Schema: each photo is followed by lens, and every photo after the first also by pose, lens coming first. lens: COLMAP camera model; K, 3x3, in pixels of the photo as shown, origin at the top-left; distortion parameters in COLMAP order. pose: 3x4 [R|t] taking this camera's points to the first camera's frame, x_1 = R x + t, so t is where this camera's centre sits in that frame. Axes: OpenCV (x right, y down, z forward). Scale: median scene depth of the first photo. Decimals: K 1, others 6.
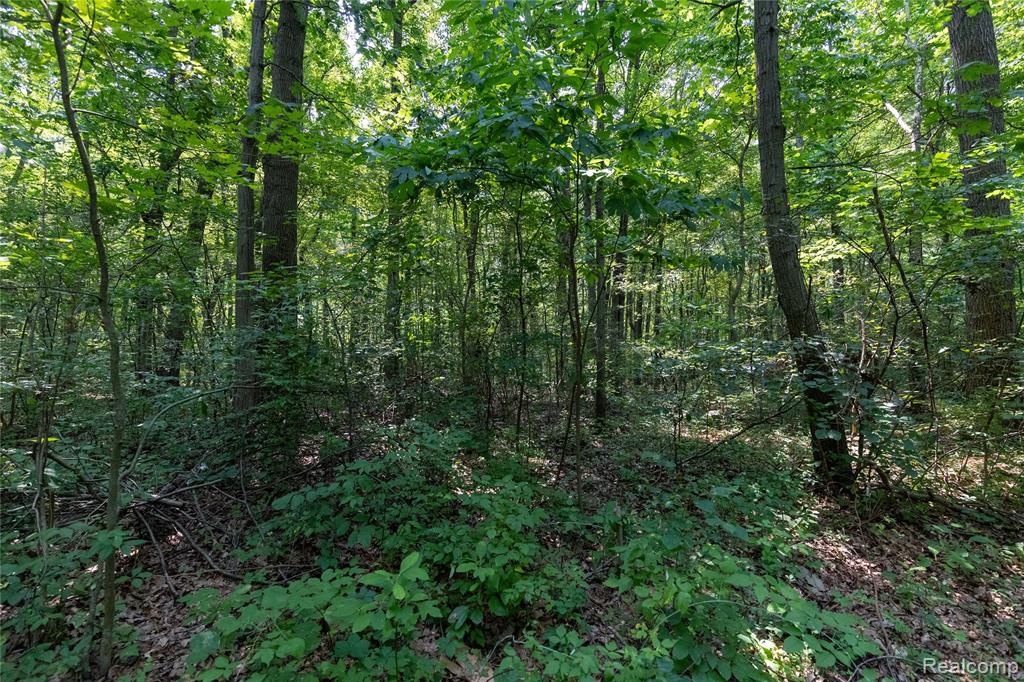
lens RADIAL K [[448.0, 0, 512.0], [0, 448.0, 341.0], [0, 0, 1]] dist [0.000674, 0.000223]
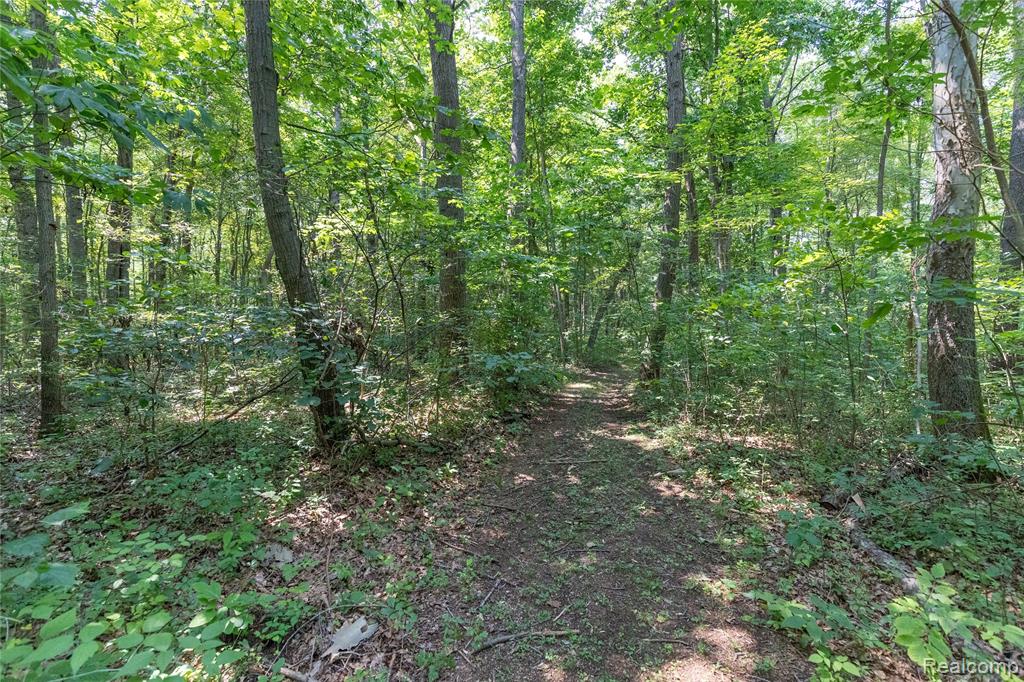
lens RADIAL K [[448.0, 0, 512.0], [0, 448.0, 341.0], [0, 0, 1]] dist [0.000674, 0.000223]
pose [[0.625903, -0.025302, 0.779491, 0.208316], [-0.023277, 0.998422, 0.051099, 0.012369], [-0.779554, -0.050127, 0.624326, 0.030774]]
